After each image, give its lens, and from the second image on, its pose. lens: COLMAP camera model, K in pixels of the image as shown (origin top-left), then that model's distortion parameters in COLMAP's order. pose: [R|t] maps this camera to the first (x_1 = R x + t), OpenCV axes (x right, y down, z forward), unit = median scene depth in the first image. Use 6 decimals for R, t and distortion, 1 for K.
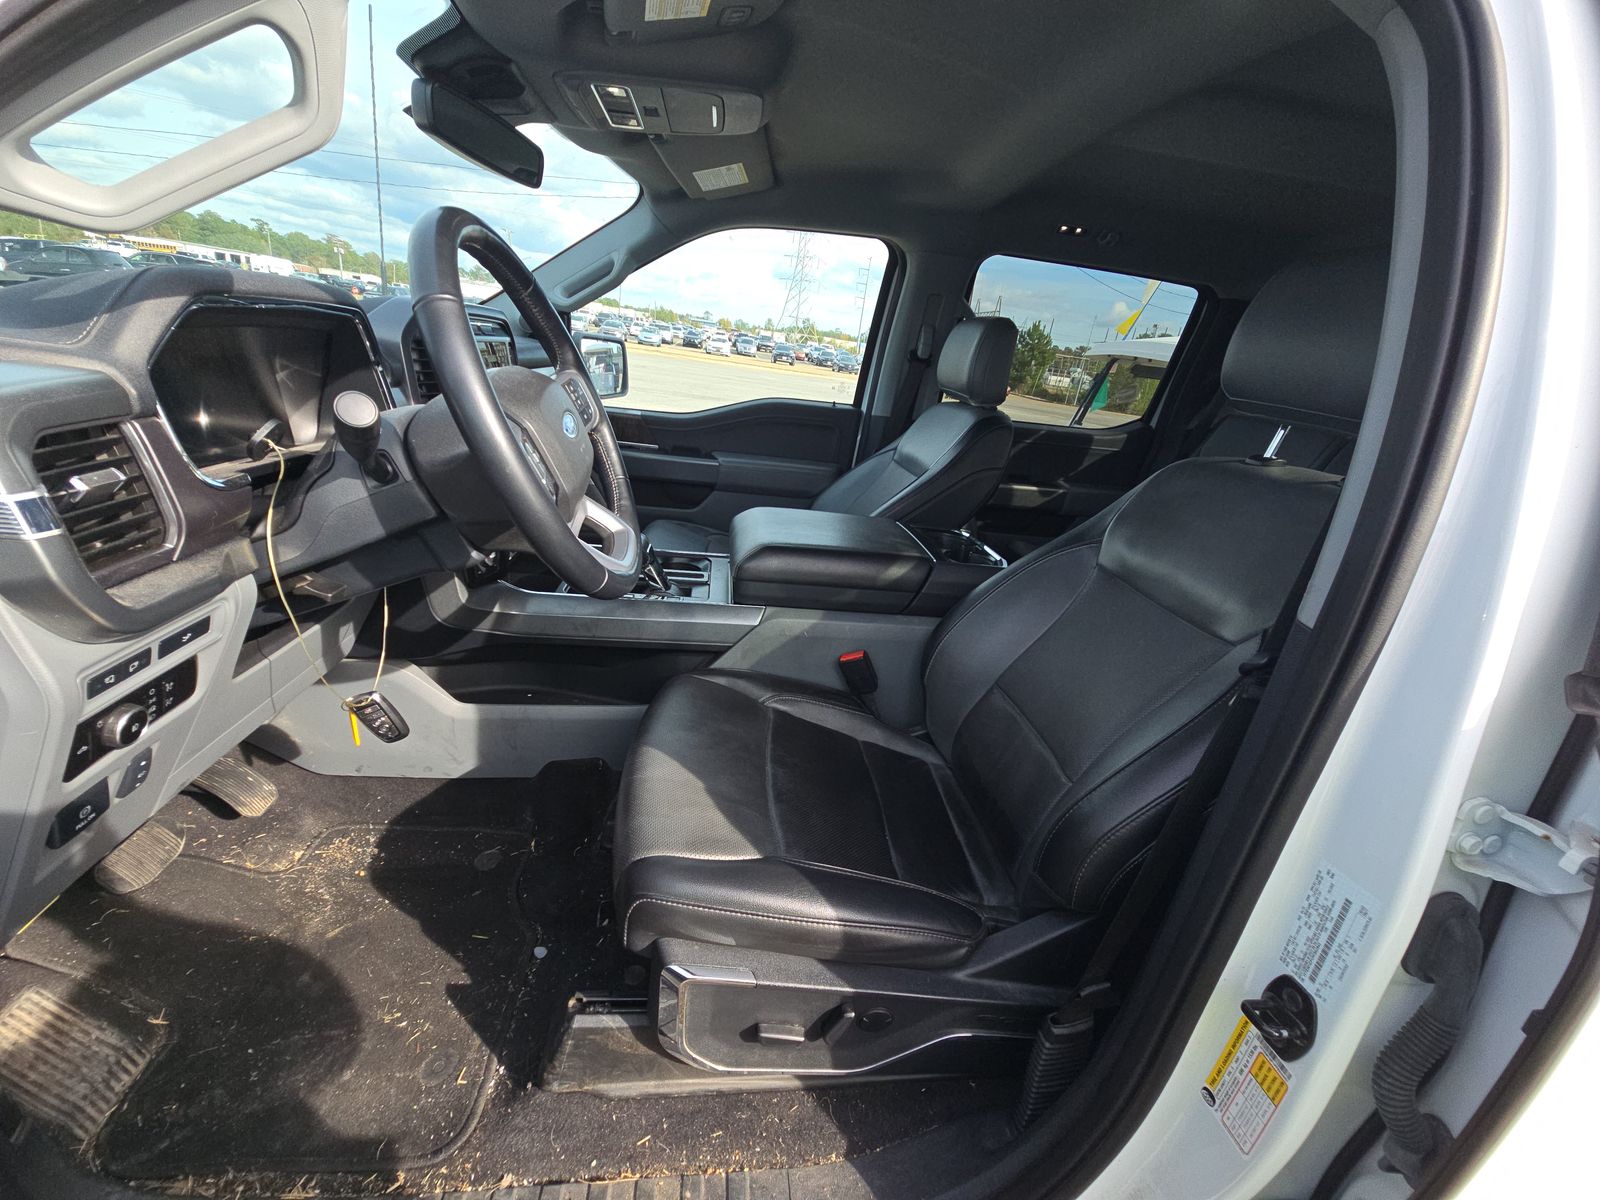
lens RADIAL K [[653.6, 0, 809.5], [0, 653.6, 604.8], [0, 0, 1]] dist [0.003823, -0.002225]
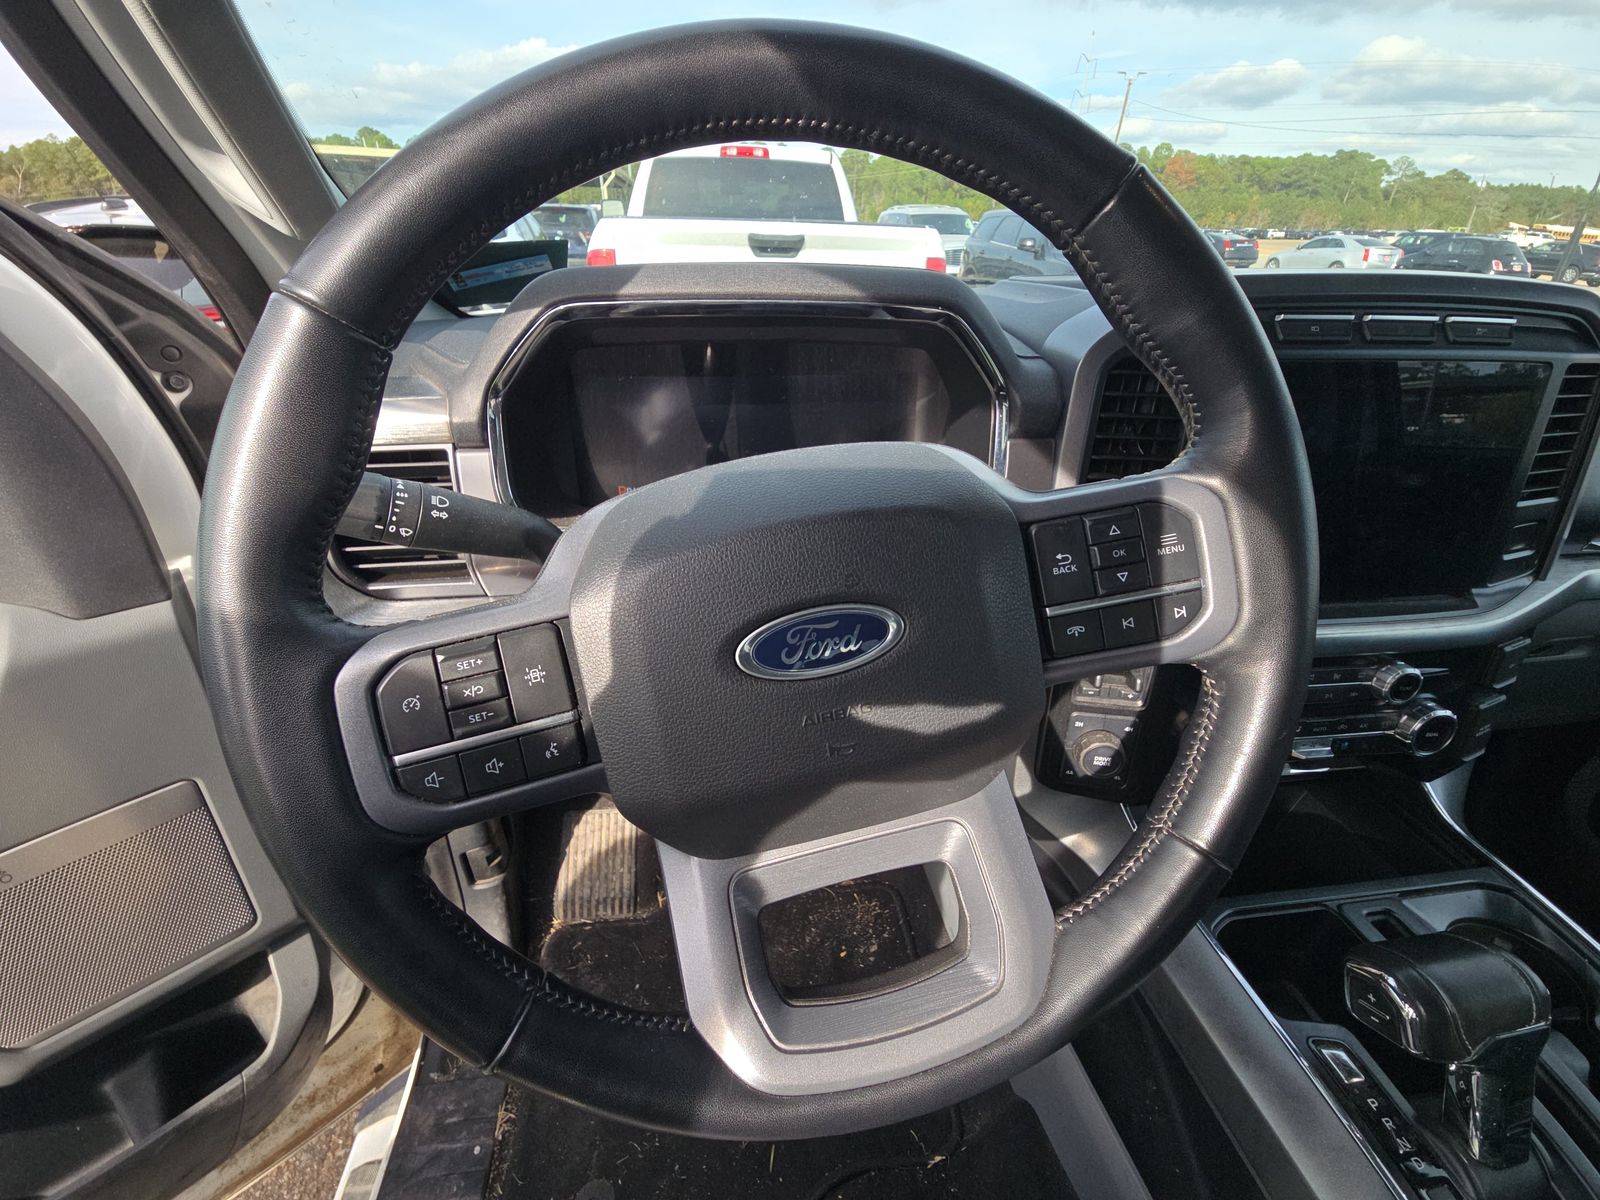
lens RADIAL K [[648.3, 0, 790.8], [0, 648.3, 596.1], [0, 0, 1]] dist [0.010360, -0.009363]
pose [[0.010319, 0.371041, -0.928559, -0.023685], [-0.371125, 0.863704, 0.341001, -0.131929], [0.928525, 0.341093, 0.146616, 0.308393]]
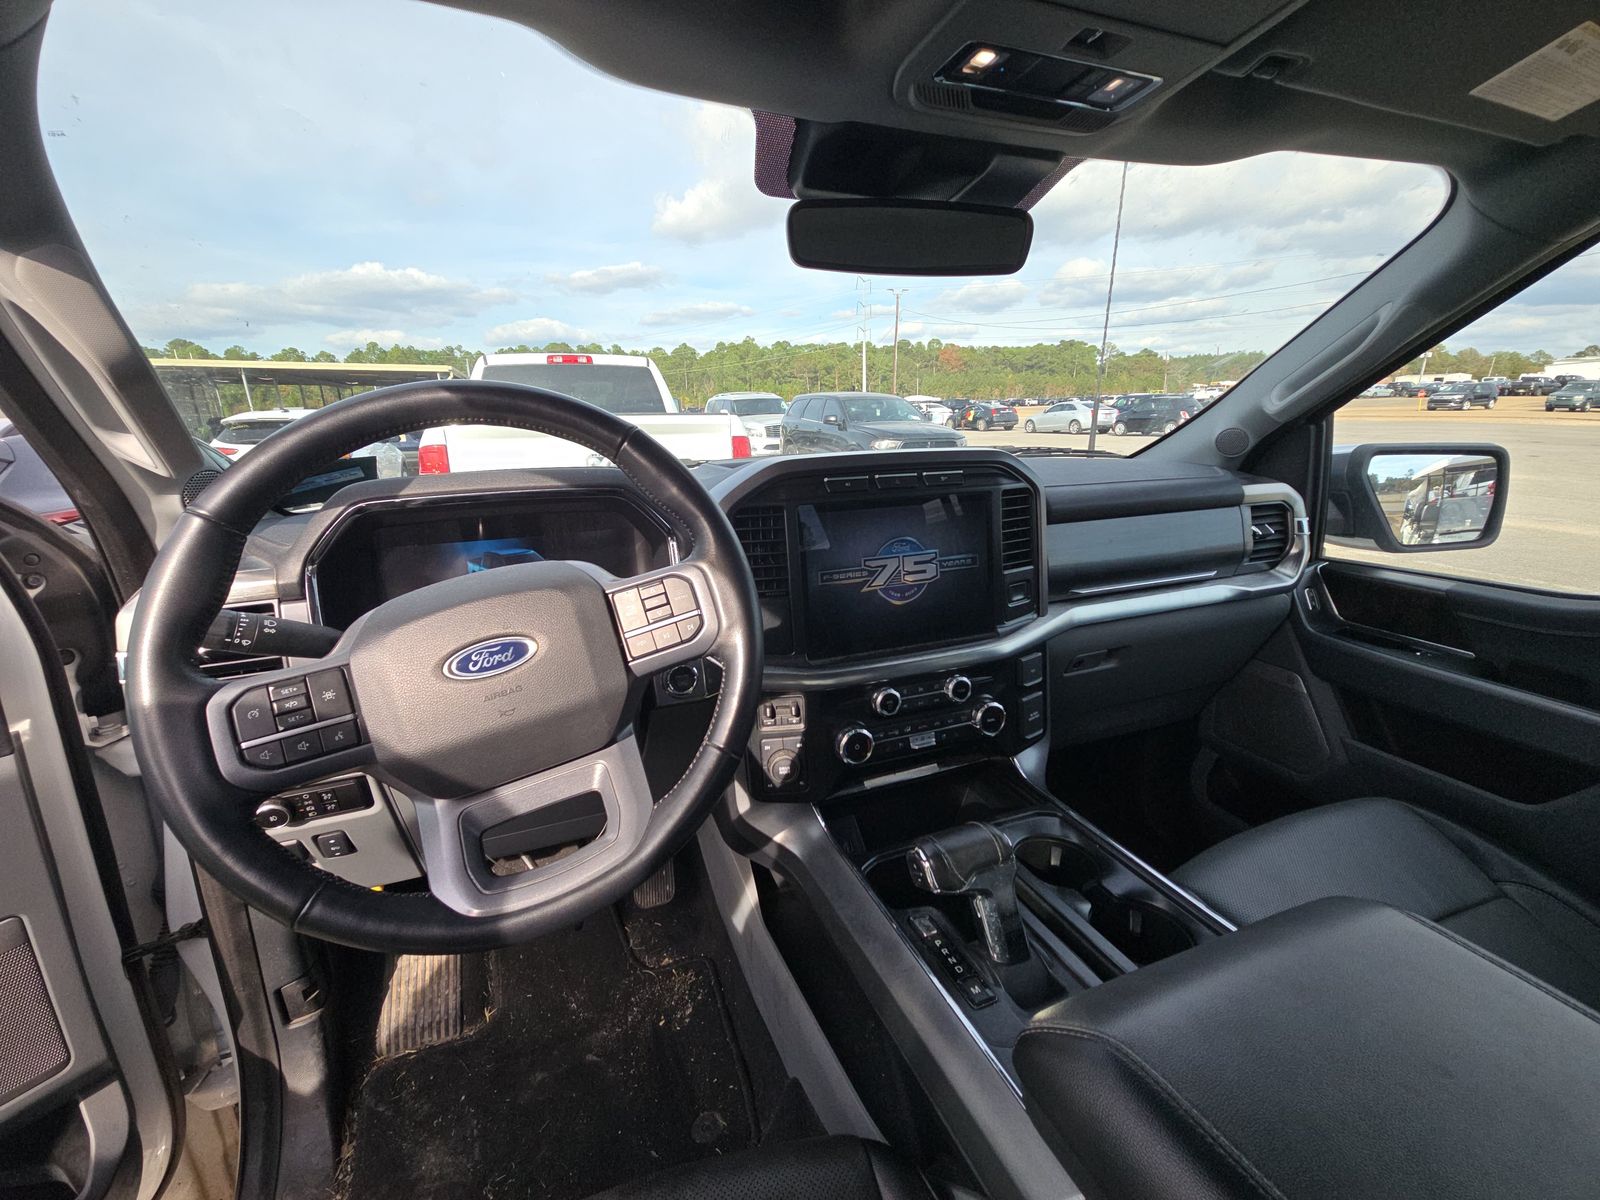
lens RADIAL K [[648.3, 0, 793.3], [0, 648.3, 597.3], [0, 0, 1]] dist [0.010360, -0.009363]
pose [[0.231556, 0.133600, -0.963604, 0.103881], [-0.294645, 0.953631, 0.061413, -0.151324], [0.927128, 0.269701, 0.260183, 0.362224]]
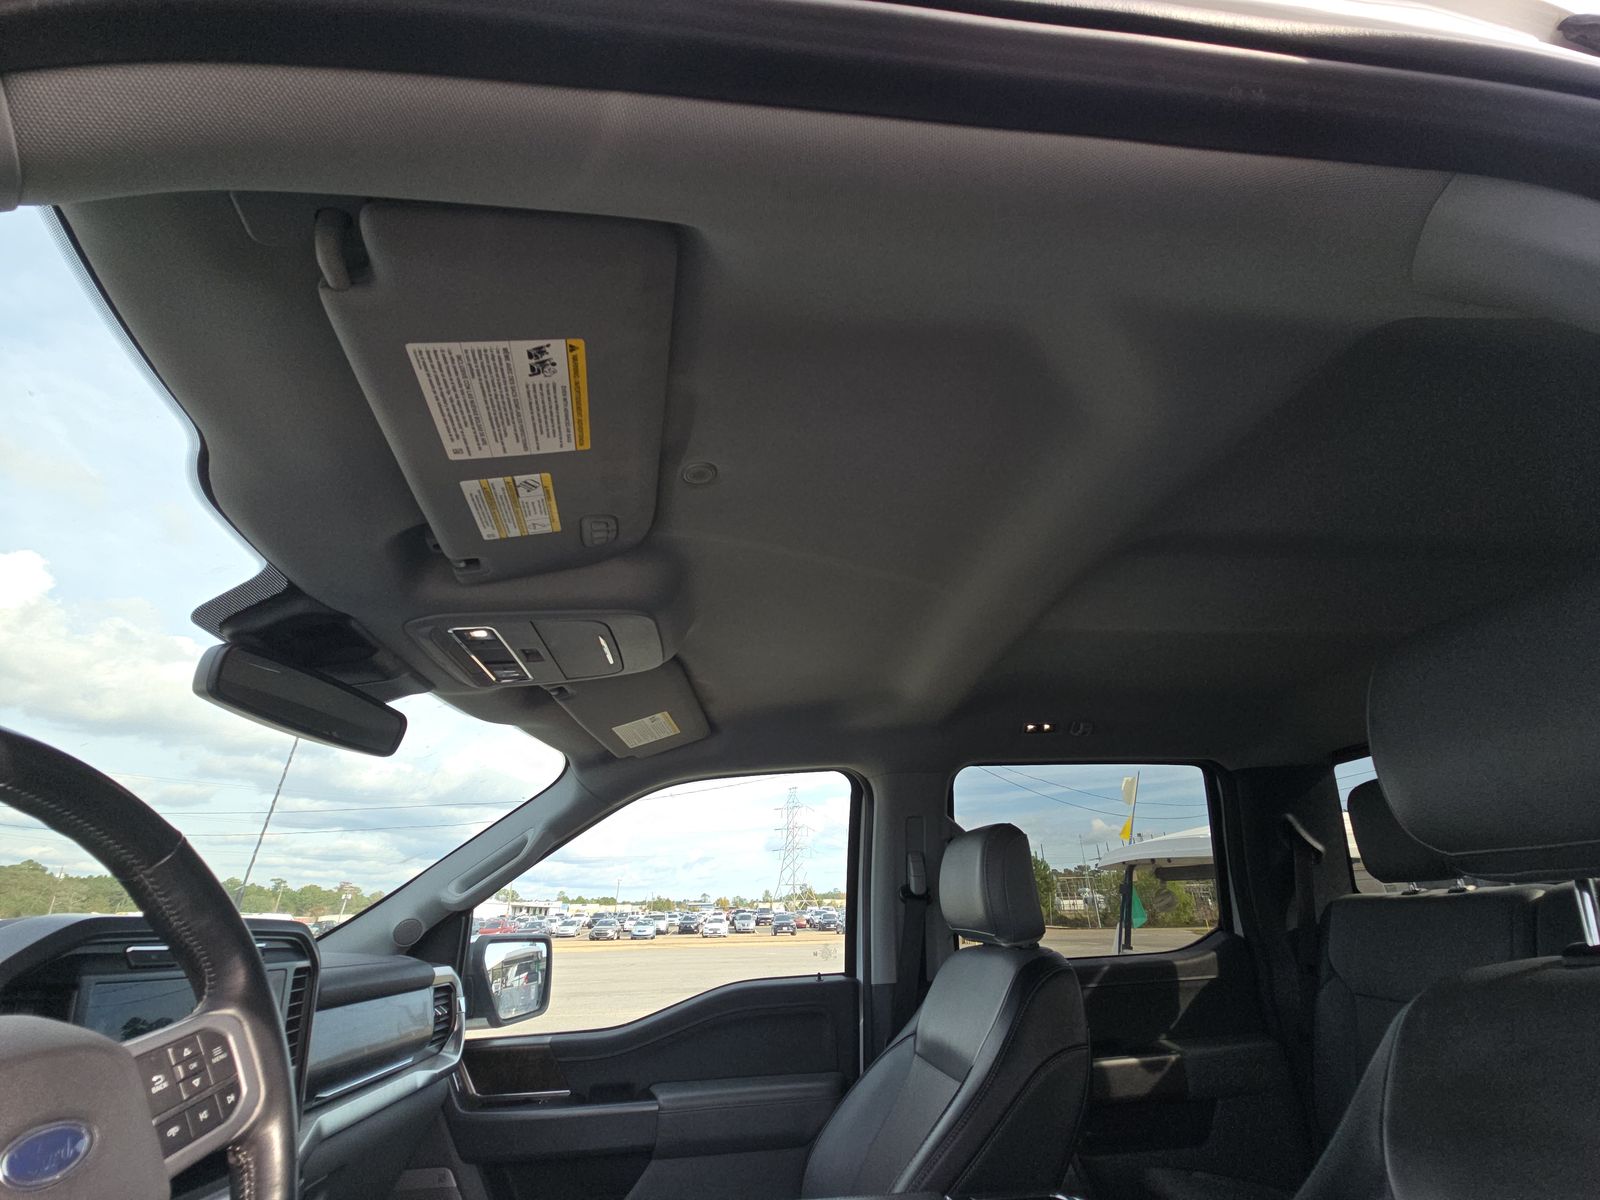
lens RADIAL K [[648.3, 0, 811.8], [0, 648.3, 607.3], [0, 0, 1]] dist [0.010360, -0.009363]
pose [[0.988123, -0.138830, 0.065870, 0.036564], [0.143163, 0.675978, -0.722881, -0.055615], [0.055831, 0.723726, 0.687825, 0.178666]]
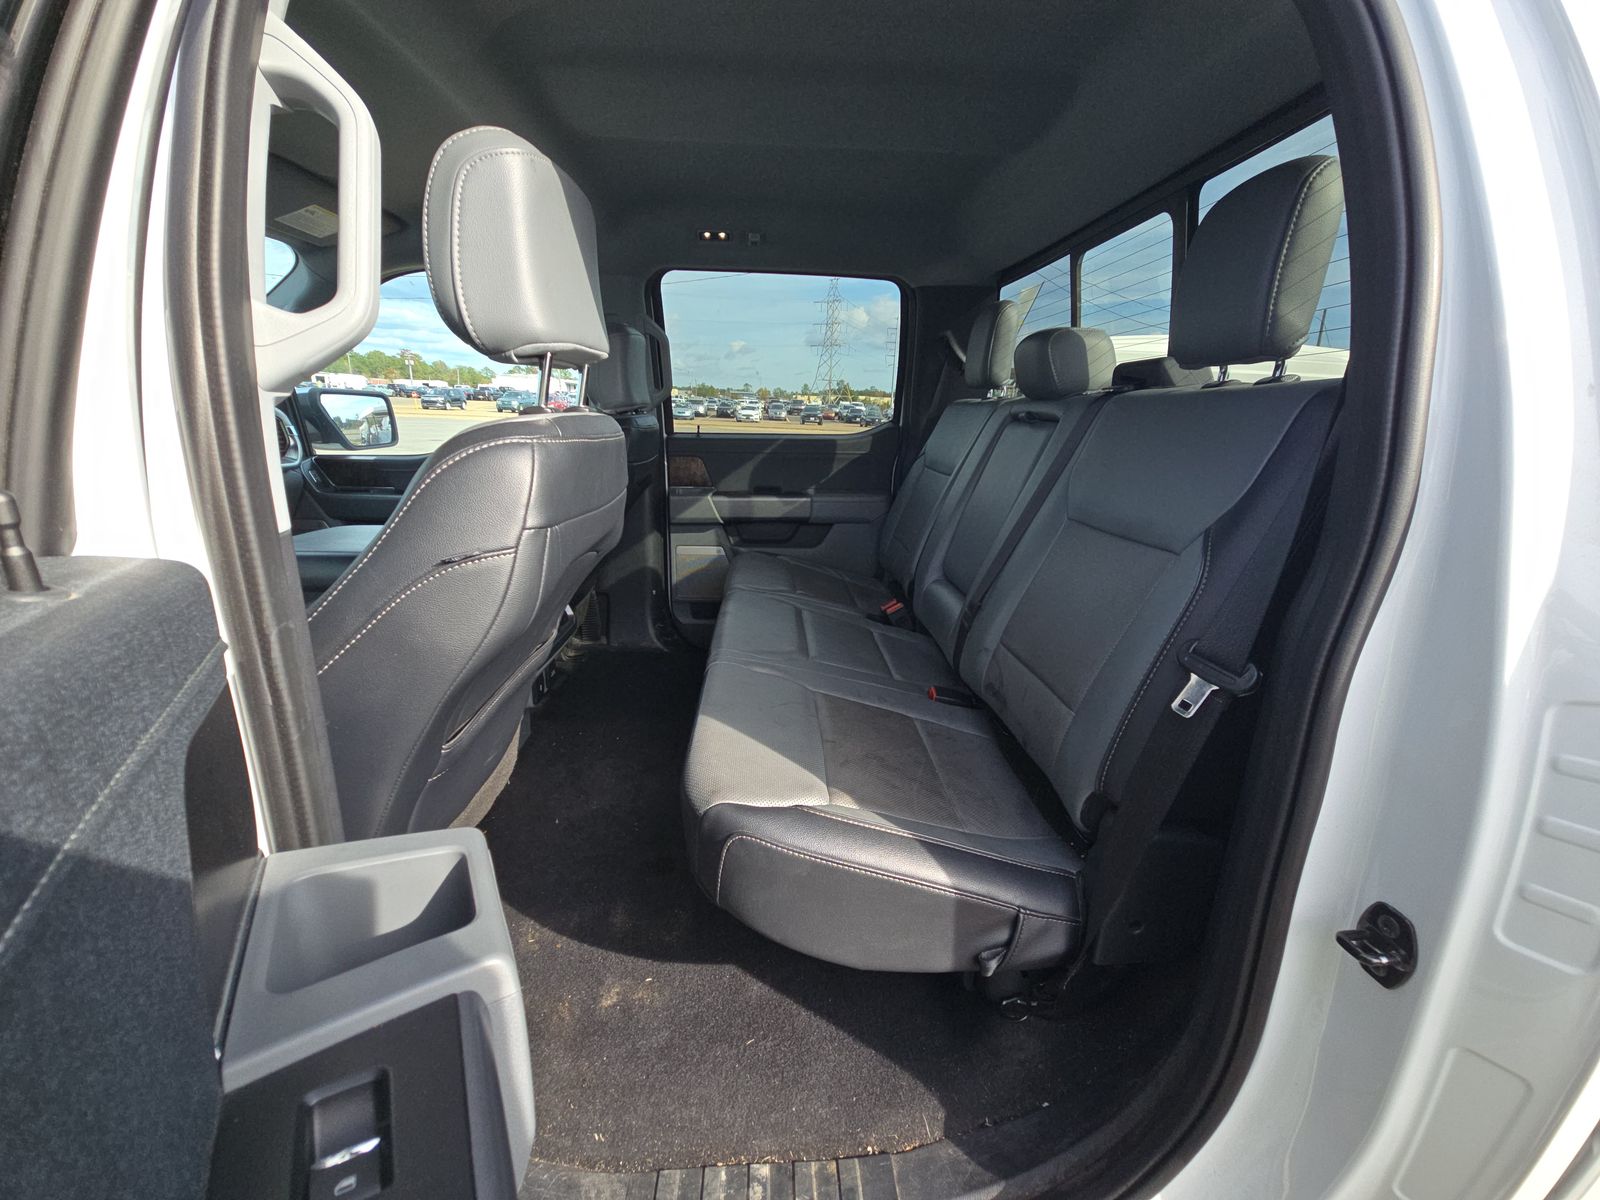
lens RADIAL K [[648.3, 0, 828.6], [0, 648.3, 616.1], [0, 0, 1]] dist [0.010360, -0.009363]
pose [[0.994659, -0.075713, -0.070155, 0.463974], [0.070825, 0.995049, -0.069724, 0.070607], [0.075087, 0.064383, 0.995096, 0.044247]]
